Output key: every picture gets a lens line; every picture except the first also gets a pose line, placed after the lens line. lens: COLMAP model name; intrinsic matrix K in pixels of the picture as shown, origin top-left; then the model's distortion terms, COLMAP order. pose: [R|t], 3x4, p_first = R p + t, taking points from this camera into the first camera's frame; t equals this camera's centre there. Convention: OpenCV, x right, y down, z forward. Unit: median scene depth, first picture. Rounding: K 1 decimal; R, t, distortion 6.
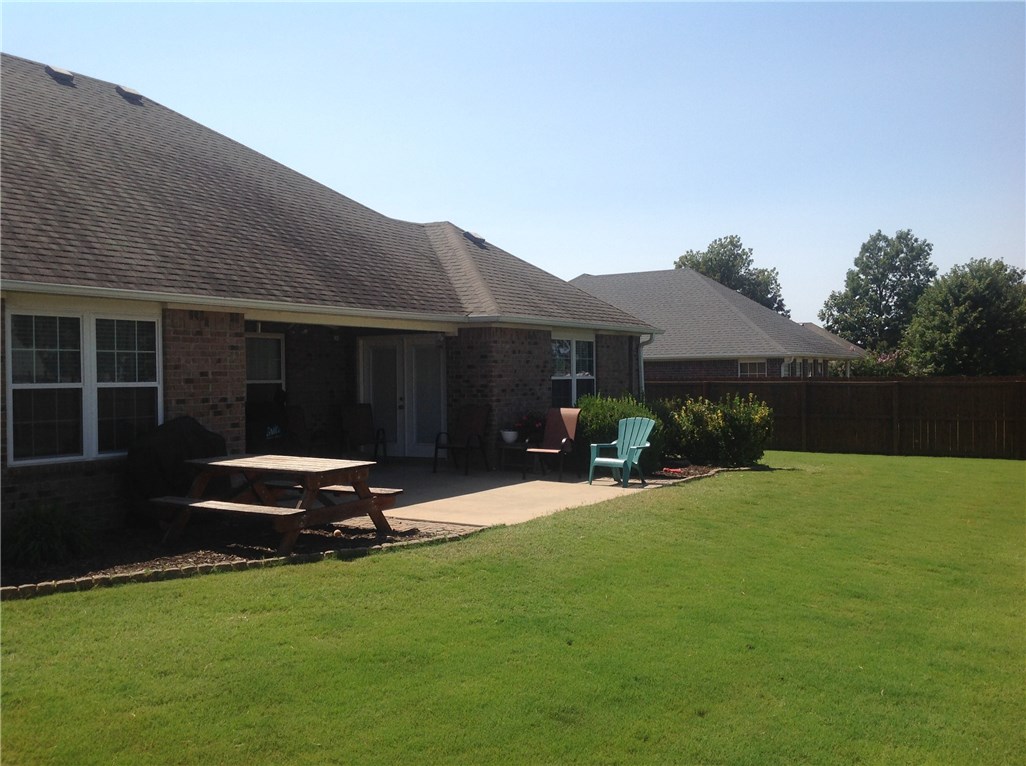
lens RADIAL K [[968.2, 0, 515.3], [0, 968.2, 382.6], [0, 0, 1]] dist [0.195310, -0.499108]
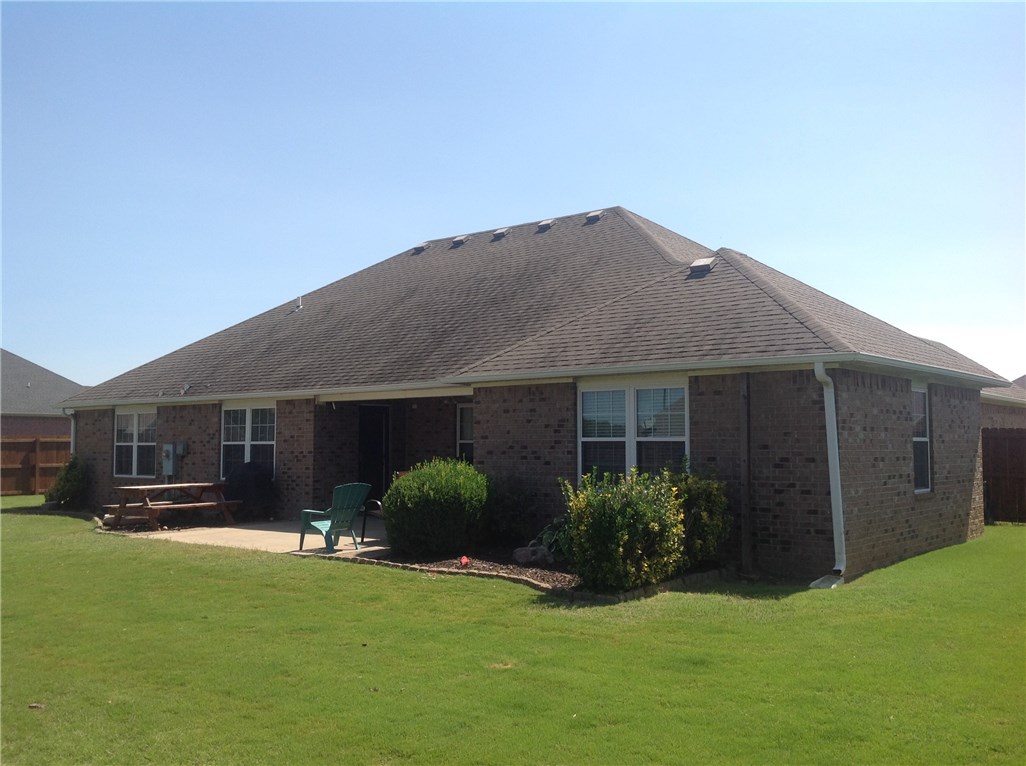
lens RADIAL K [[968.2, 0, 515.3], [0, 968.2, 382.6], [0, 0, 1]] dist [0.195310, -0.499108]
pose [[-0.124063, -0.041963, -0.991387, 1.281119], [0.006245, 0.999053, -0.043069, -0.026514], [0.992255, -0.011535, -0.123684, 1.561825]]
